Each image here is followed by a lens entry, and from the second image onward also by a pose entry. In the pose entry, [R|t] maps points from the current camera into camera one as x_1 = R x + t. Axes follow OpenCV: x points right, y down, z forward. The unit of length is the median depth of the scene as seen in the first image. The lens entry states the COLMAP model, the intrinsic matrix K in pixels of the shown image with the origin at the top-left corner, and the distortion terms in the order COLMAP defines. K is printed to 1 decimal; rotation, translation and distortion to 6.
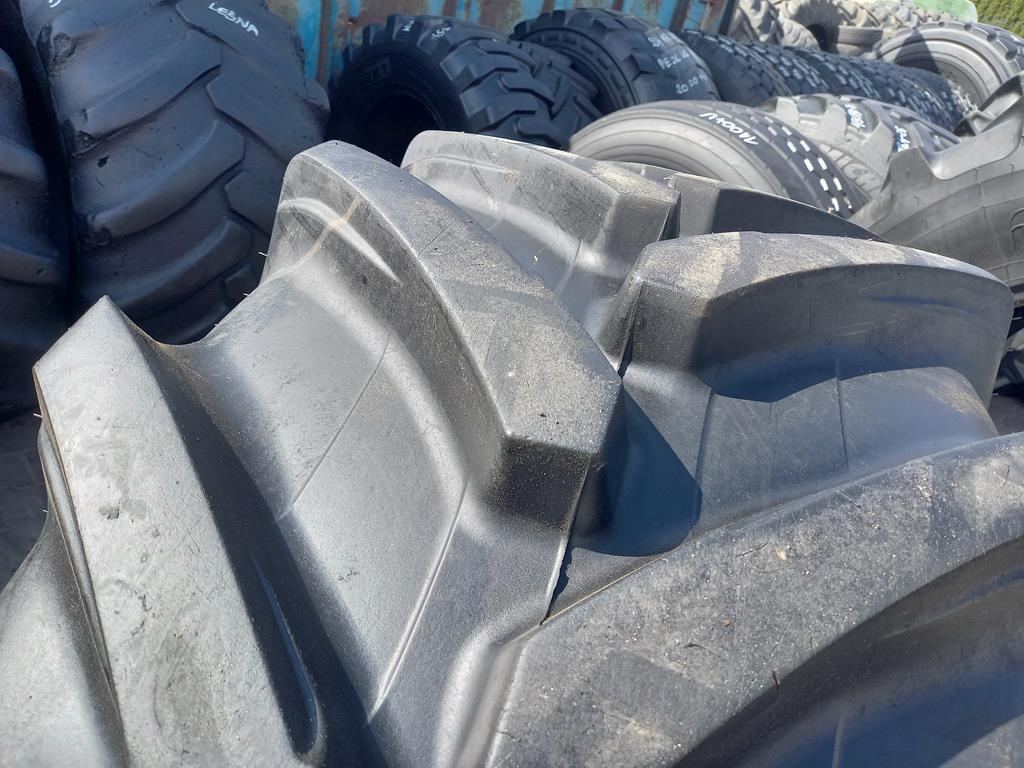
lens RADIAL K [[754.2, 0, 512.0], [0, 754.2, 384.0], [0, 0, 1]] dist [0.039286, -0.031512]
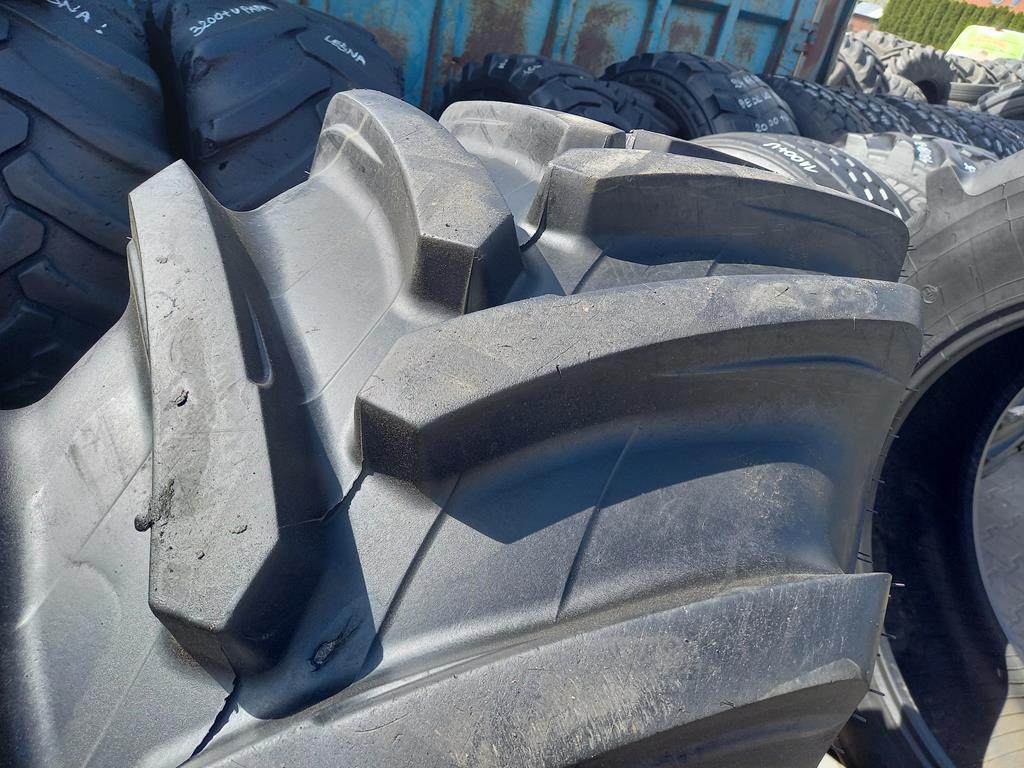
lens RADIAL K [[754.2, 0, 512.0], [0, 754.2, 384.0], [0, 0, 1]] dist [0.039286, -0.031512]
pose [[0.990116, 0.069094, -0.122050, 0.054895], [-0.076487, 0.995442, -0.056962, 0.063465], [0.117558, 0.065734, 0.990888, -0.062574]]
